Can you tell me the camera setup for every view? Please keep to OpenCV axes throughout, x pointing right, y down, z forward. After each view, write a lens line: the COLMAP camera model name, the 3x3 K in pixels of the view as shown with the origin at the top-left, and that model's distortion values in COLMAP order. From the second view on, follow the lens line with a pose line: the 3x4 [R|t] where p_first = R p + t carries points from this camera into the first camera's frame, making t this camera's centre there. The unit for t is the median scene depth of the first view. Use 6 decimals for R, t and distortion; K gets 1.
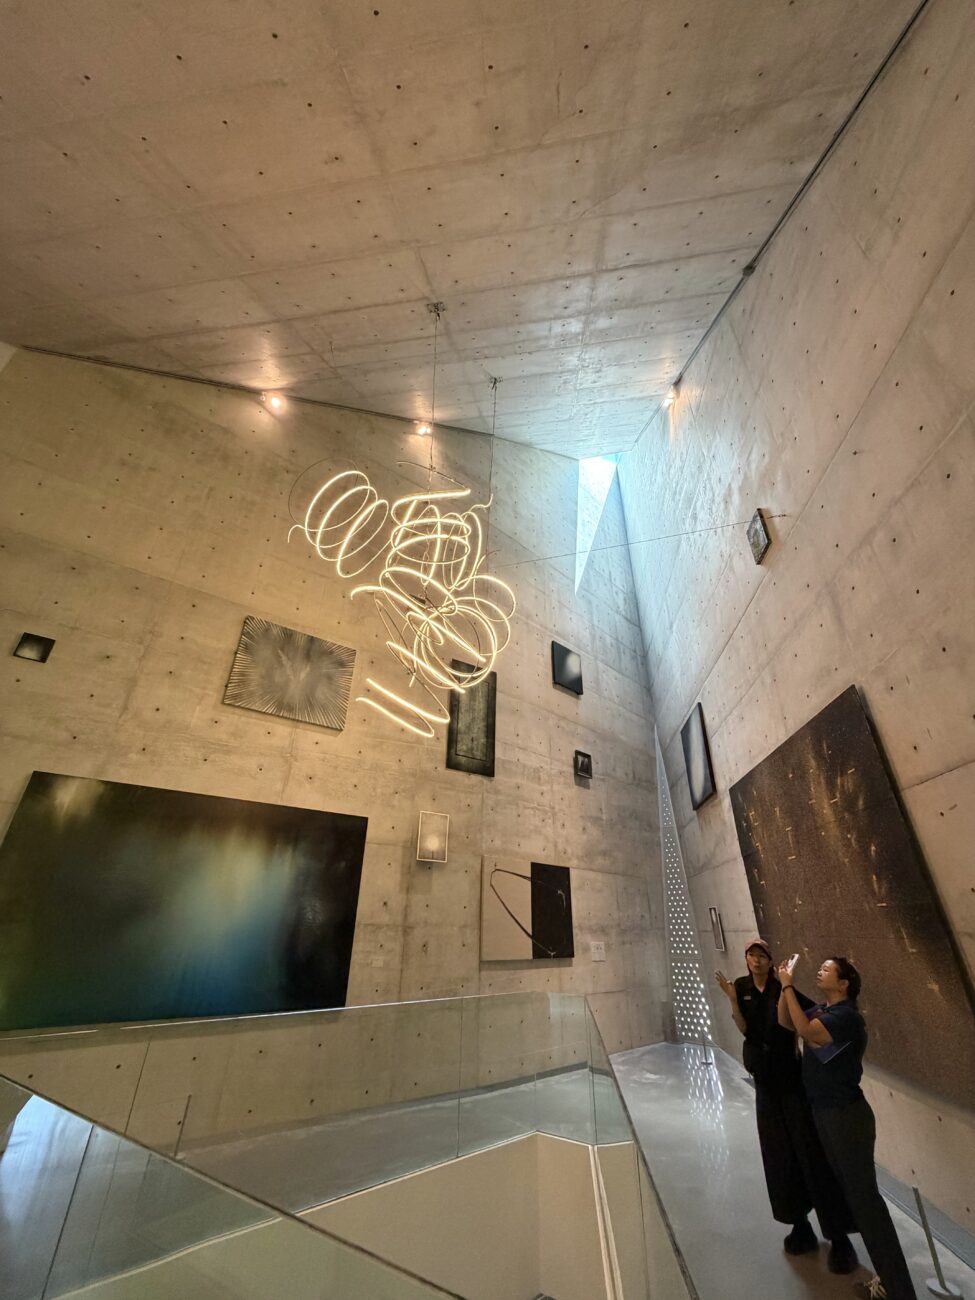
lens RADIAL K [[523.3, 0, 483.3], [0, 523.3, 649.8], [0, 0, 1]] dist [-0.001731, 0.001300]
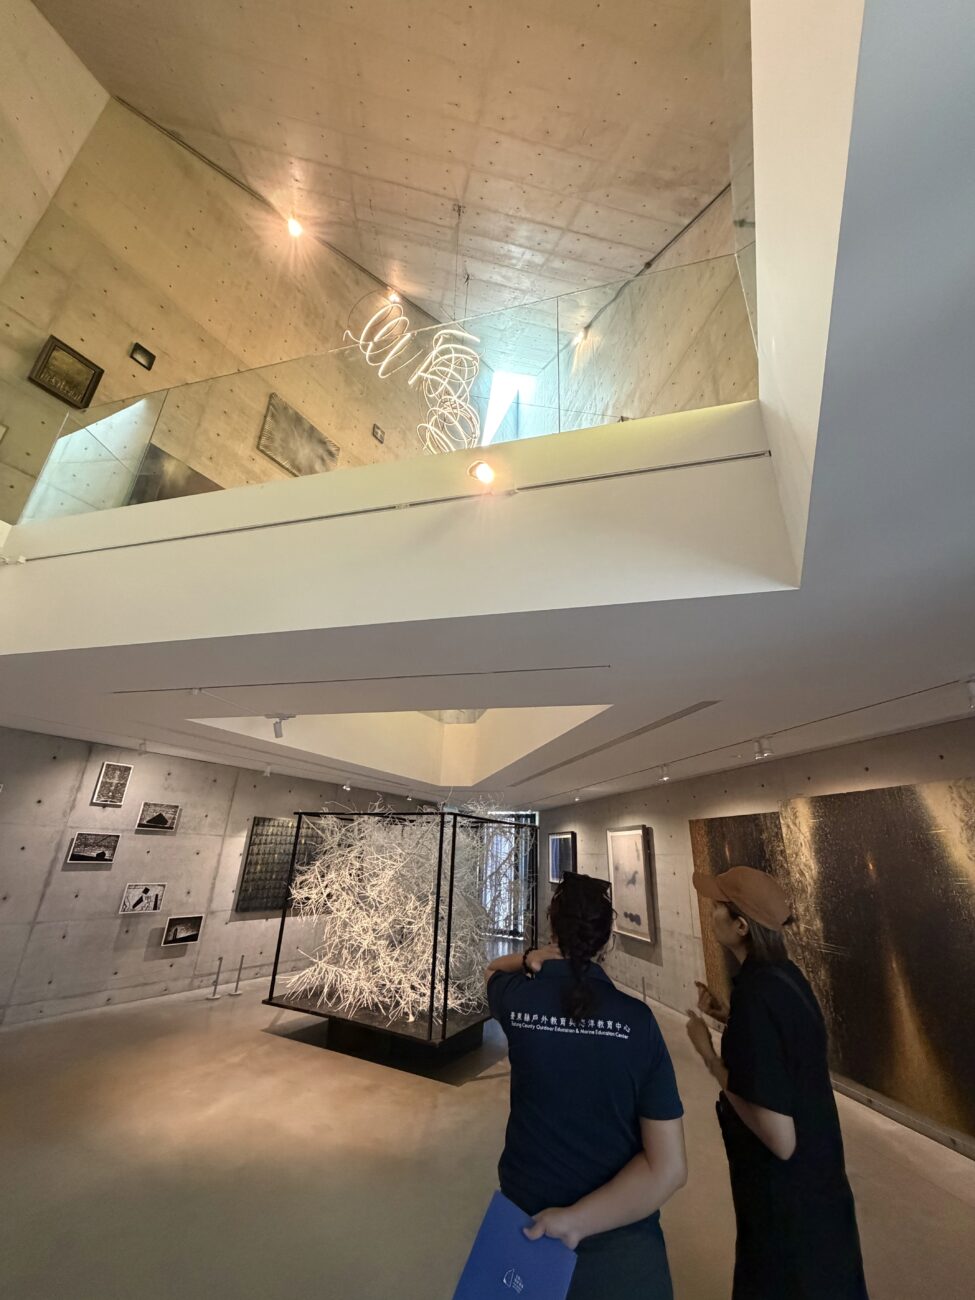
lens RADIAL K [[523.3, 0, 484.7], [0, 523.3, 646.6], [0, 0, 1]] dist [-0.001731, 0.001300]
pose [[0.937603, 0.153158, 0.312160, -0.273210], [-0.189627, 0.977737, 0.089844, 0.356481], [-0.291450, -0.143432, 0.945772, -0.520204]]
